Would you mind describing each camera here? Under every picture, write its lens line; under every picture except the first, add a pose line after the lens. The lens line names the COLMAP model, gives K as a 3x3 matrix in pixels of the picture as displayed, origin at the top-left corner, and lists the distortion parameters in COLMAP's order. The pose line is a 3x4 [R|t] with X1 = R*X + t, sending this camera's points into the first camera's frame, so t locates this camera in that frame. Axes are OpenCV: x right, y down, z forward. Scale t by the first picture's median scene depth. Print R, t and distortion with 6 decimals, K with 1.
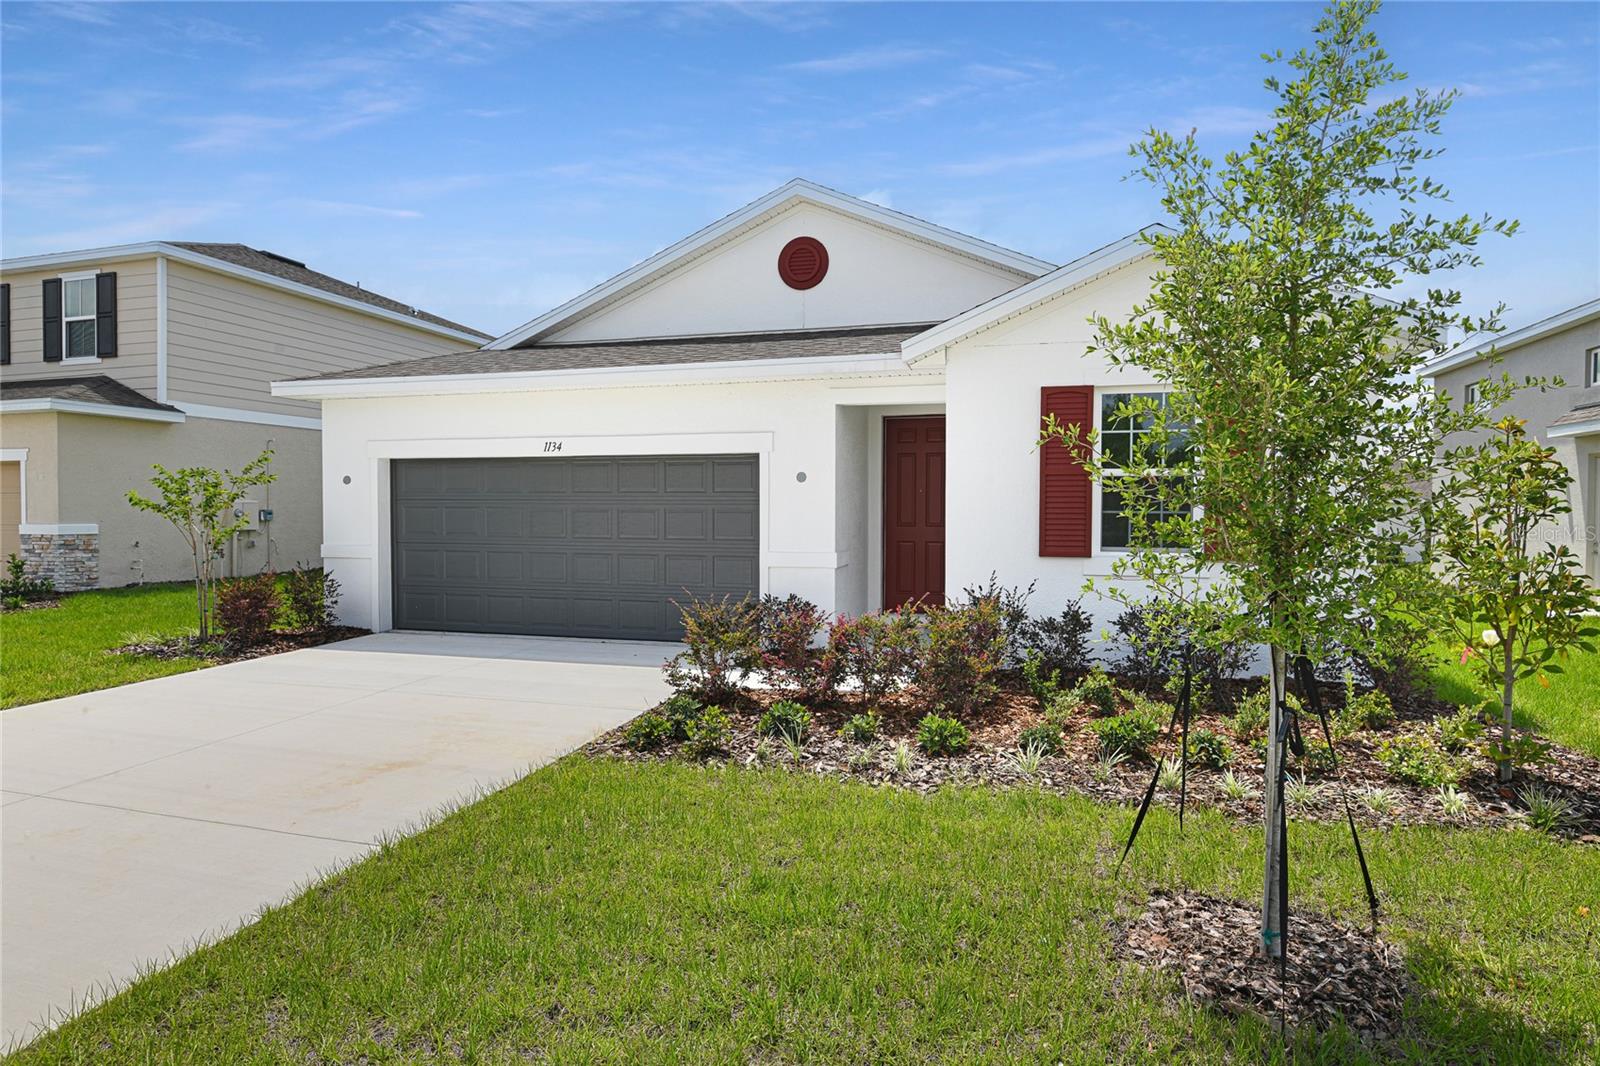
lens RADIAL K [[906.8, 0, 800.0], [0, 906.8, 533.0], [0, 0, 1]] dist [0.000499, 0.000294]
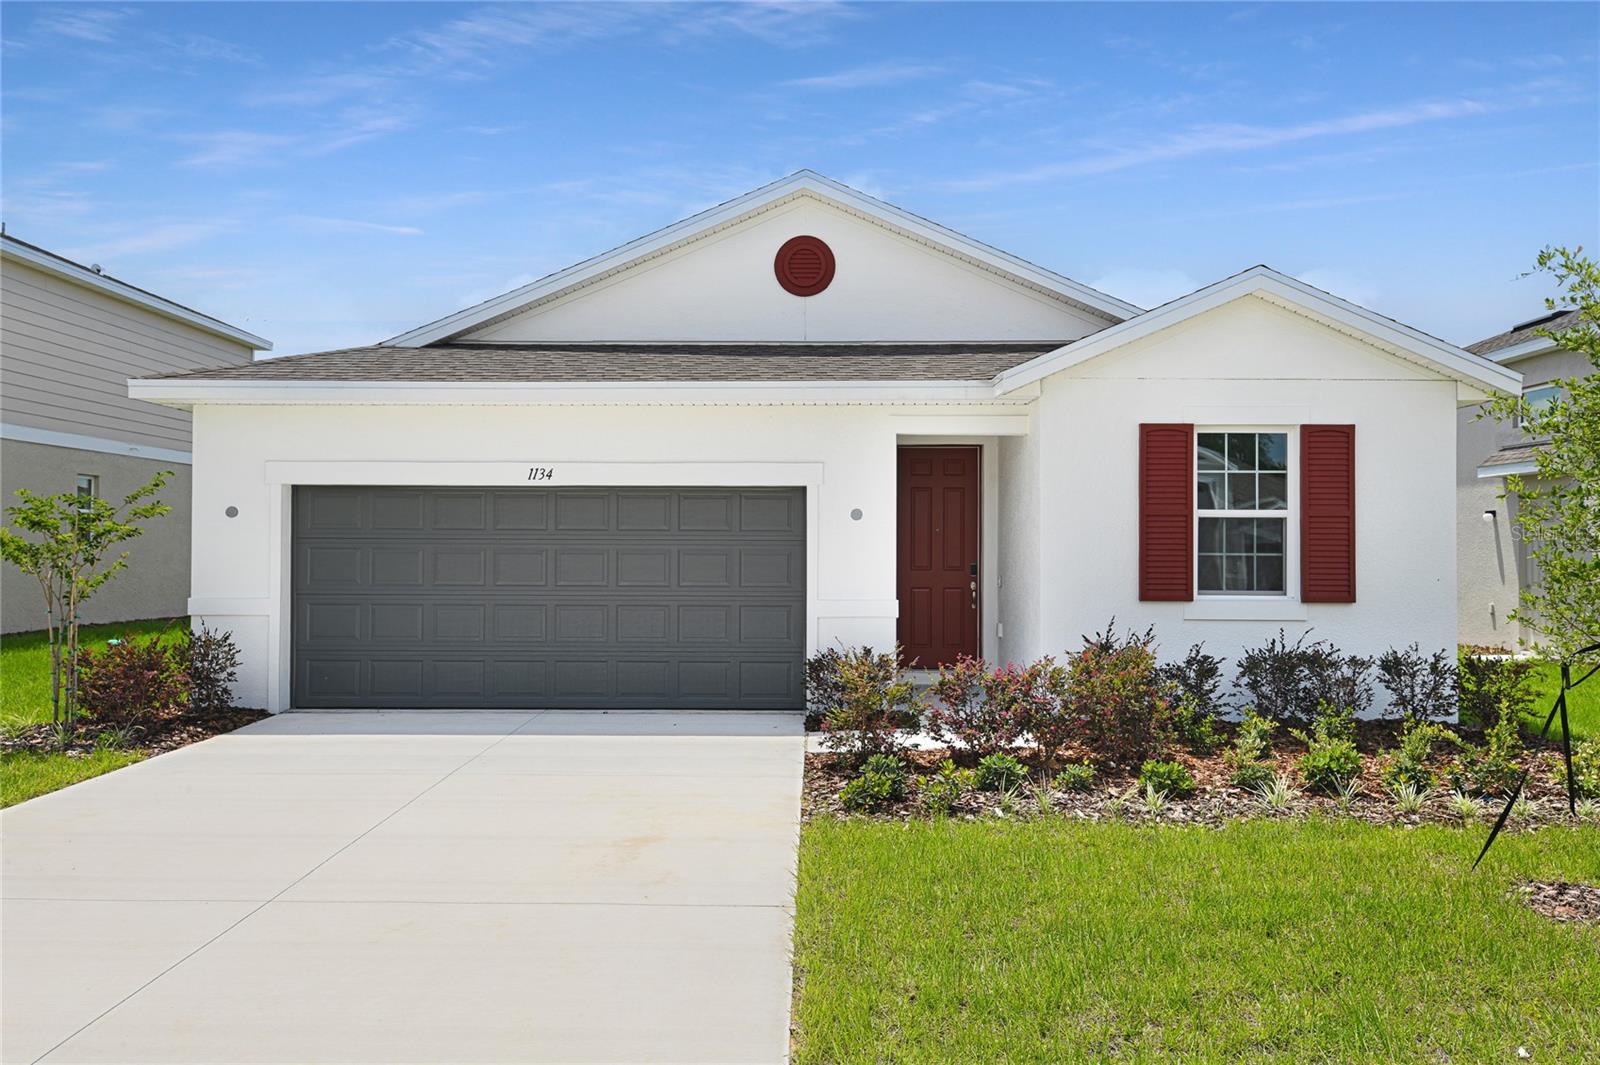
lens RADIAL K [[1192.4, 0, 800.0], [0, 1192.4, 532.5], [0, 0, 1]] dist [0.026852, -0.001611]
pose [[0.964030, 0.004814, 0.265749, -0.332122], [0.007107, 0.999012, -0.043878, 0.005836], [-0.265698, 0.044189, 0.963043, -0.089962]]
